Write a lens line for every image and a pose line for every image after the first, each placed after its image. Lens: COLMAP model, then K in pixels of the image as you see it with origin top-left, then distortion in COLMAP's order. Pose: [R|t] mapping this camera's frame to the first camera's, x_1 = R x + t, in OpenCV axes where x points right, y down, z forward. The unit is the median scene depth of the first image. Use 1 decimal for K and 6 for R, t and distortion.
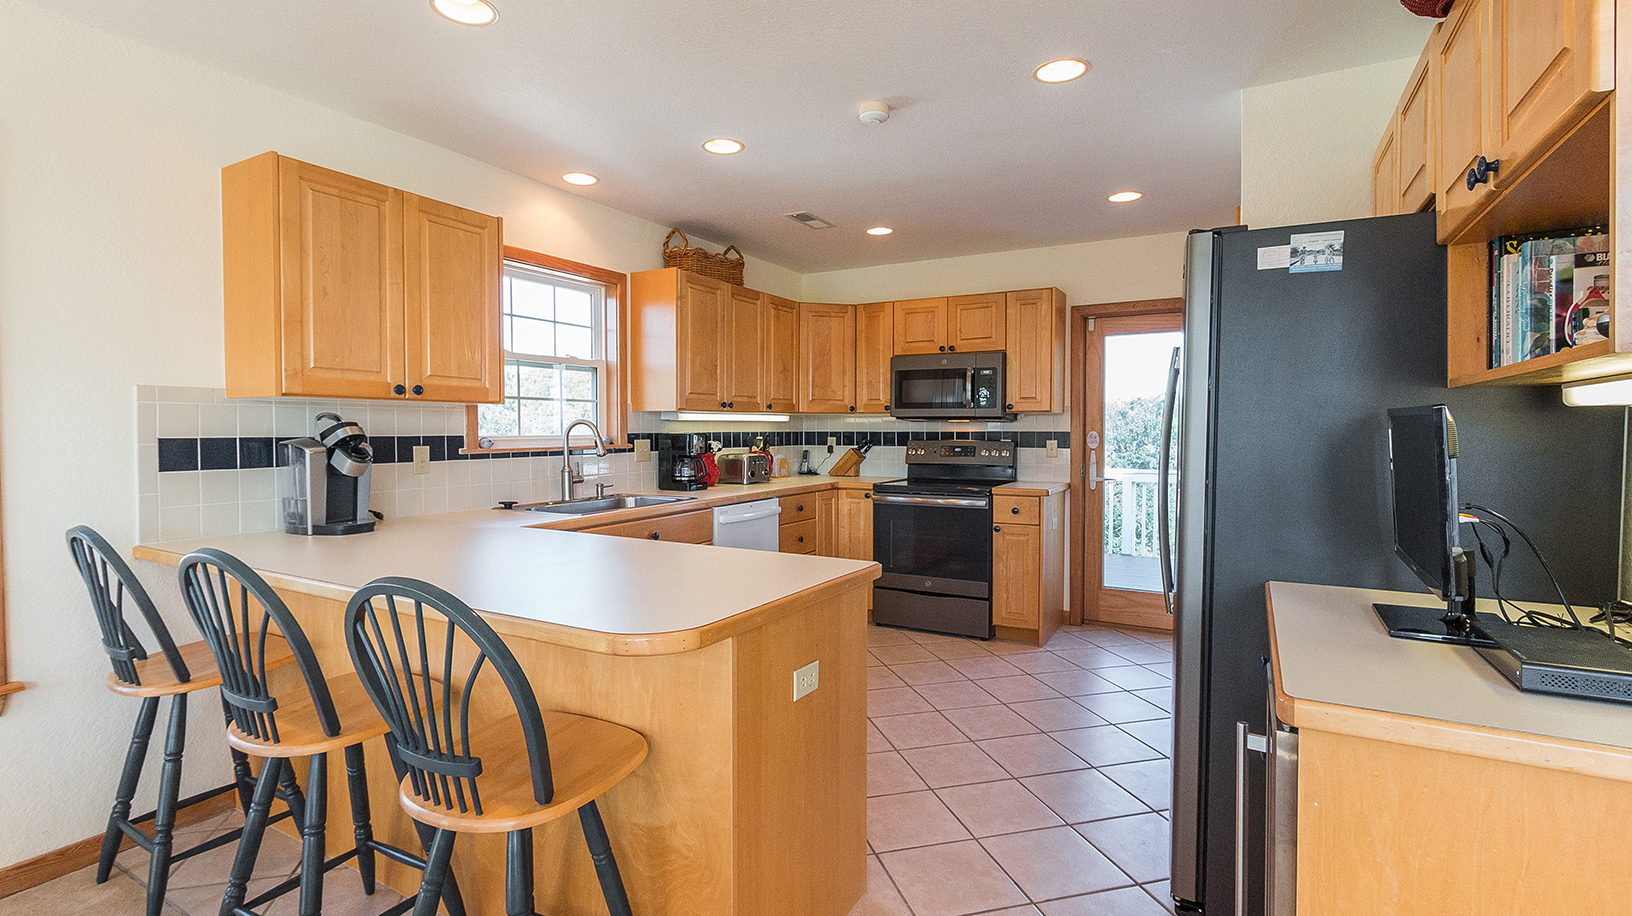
lens RADIAL K [[762.0, 0, 771.8], [0, 762.0, 446.1], [0, 0, 1]] dist [-0.000288, 0.000354]
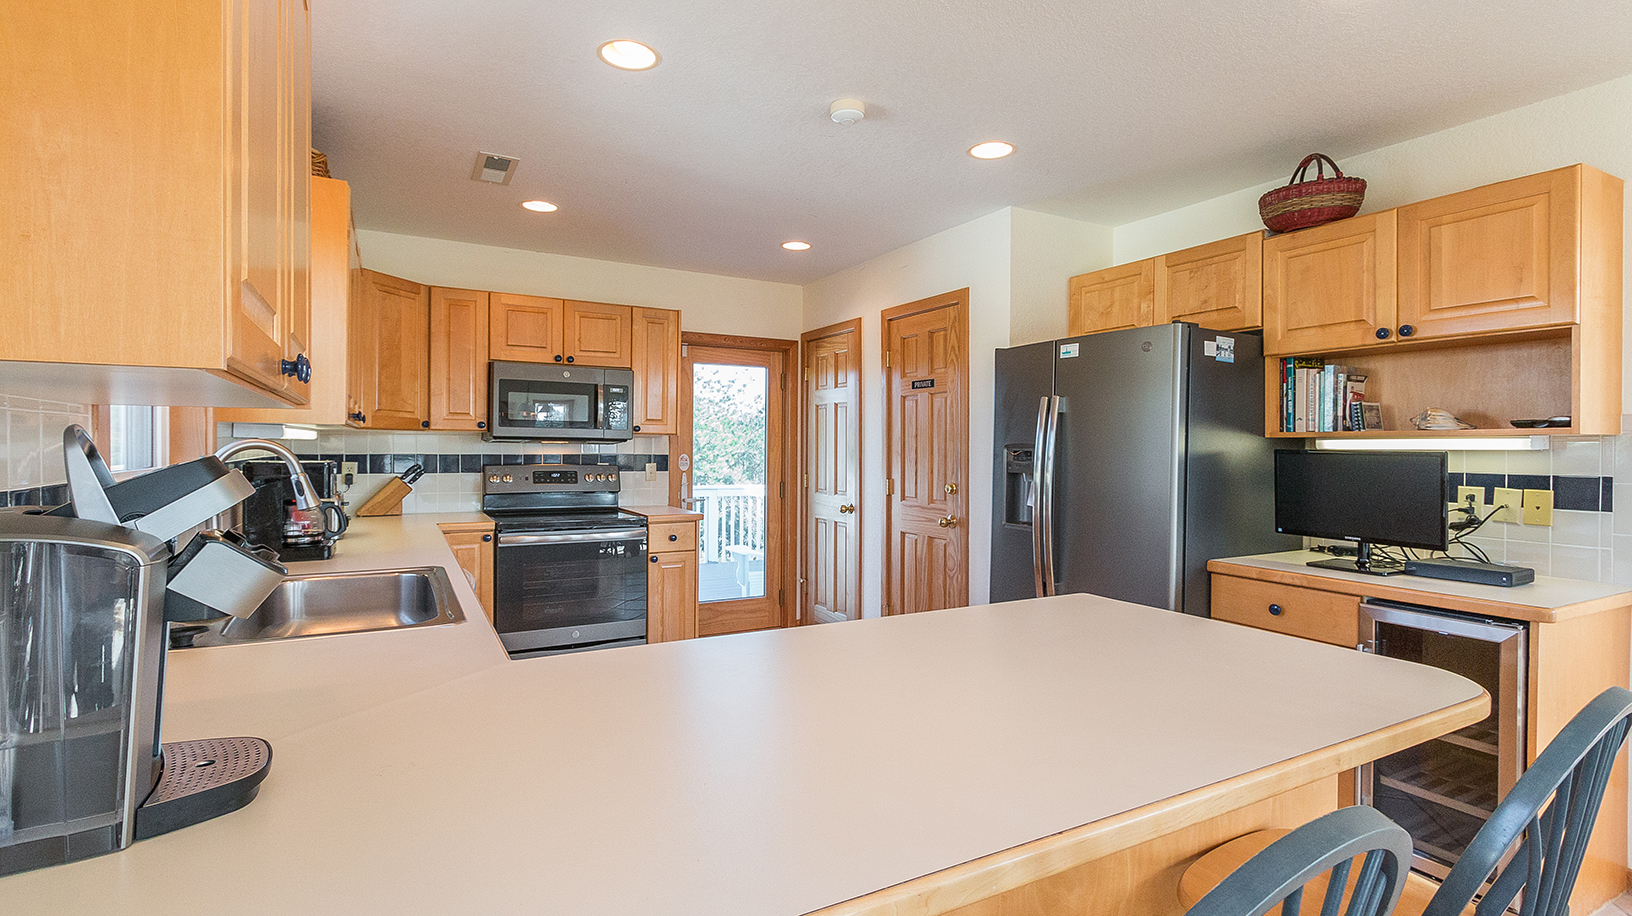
lens RADIAL K [[762.0, 0, 810.6], [0, 762.0, 453.7], [0, 0, 1]] dist [-0.000288, 0.000354]
pose [[0.499893, -0.004288, 0.866076, -0.380972], [0.013138, 0.999910, -0.002632, -0.014600], [-0.865987, 0.012694, 0.499905, 0.328931]]
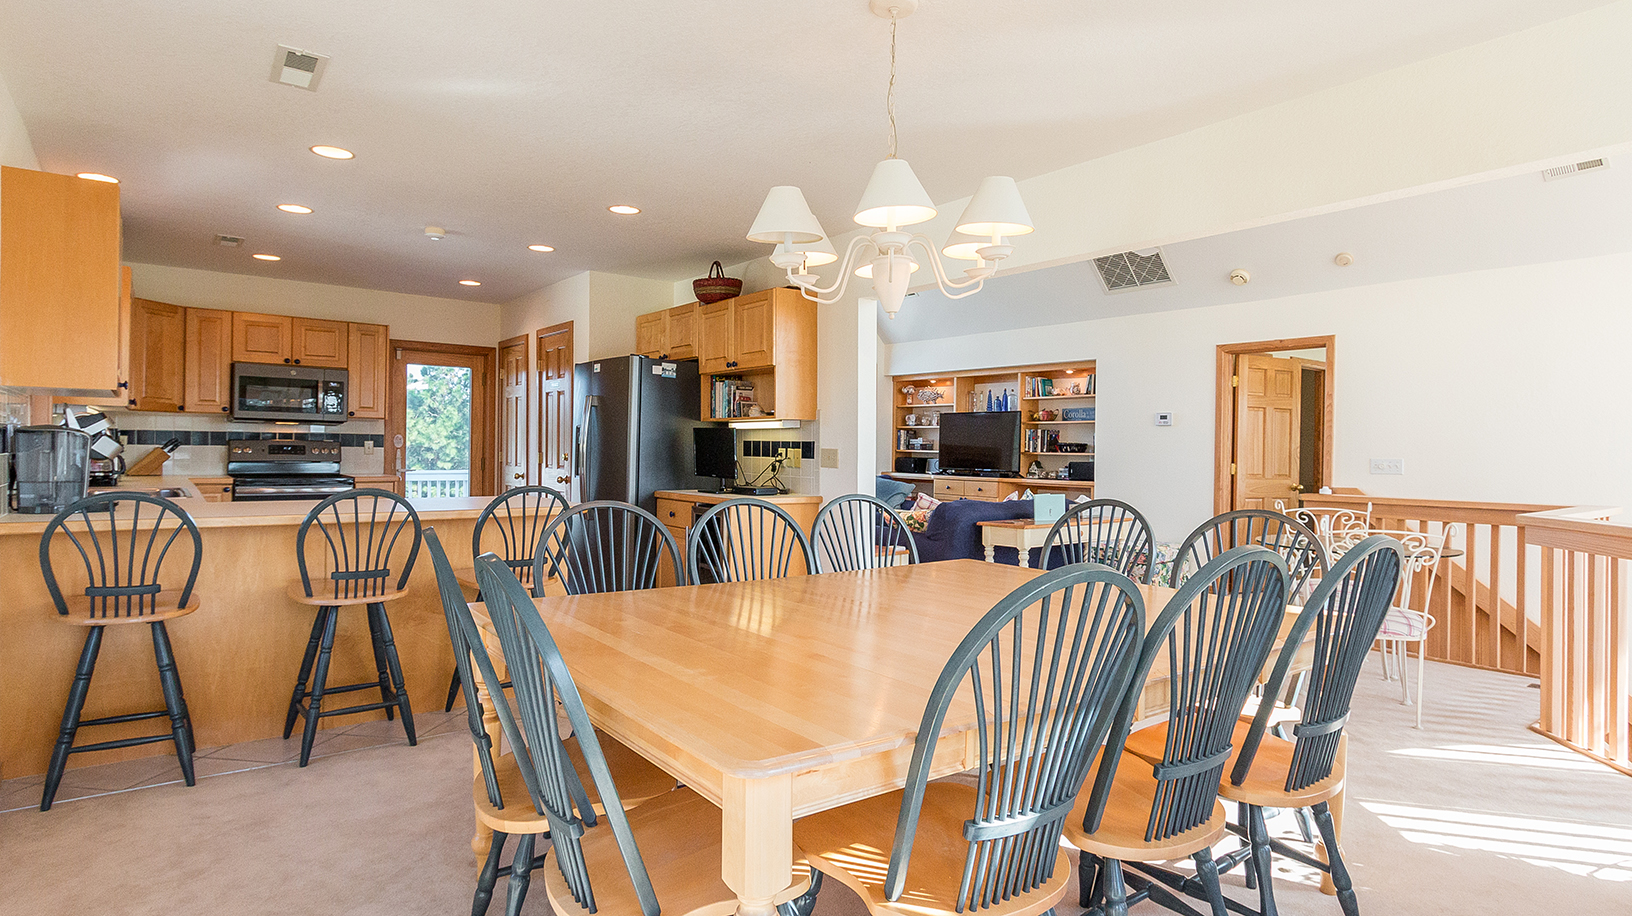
lens RADIAL K [[900.8, 0, 813.7], [0, 900.8, 454.8], [0, 0, 1]] dist [-0.018000, -0.002146]
pose [[0.378396, -0.000938, 0.925643, -0.736947], [0.005821, 0.999982, -0.001366, 0.021594], [-0.925625, 0.005905, 0.378395, -0.254411]]
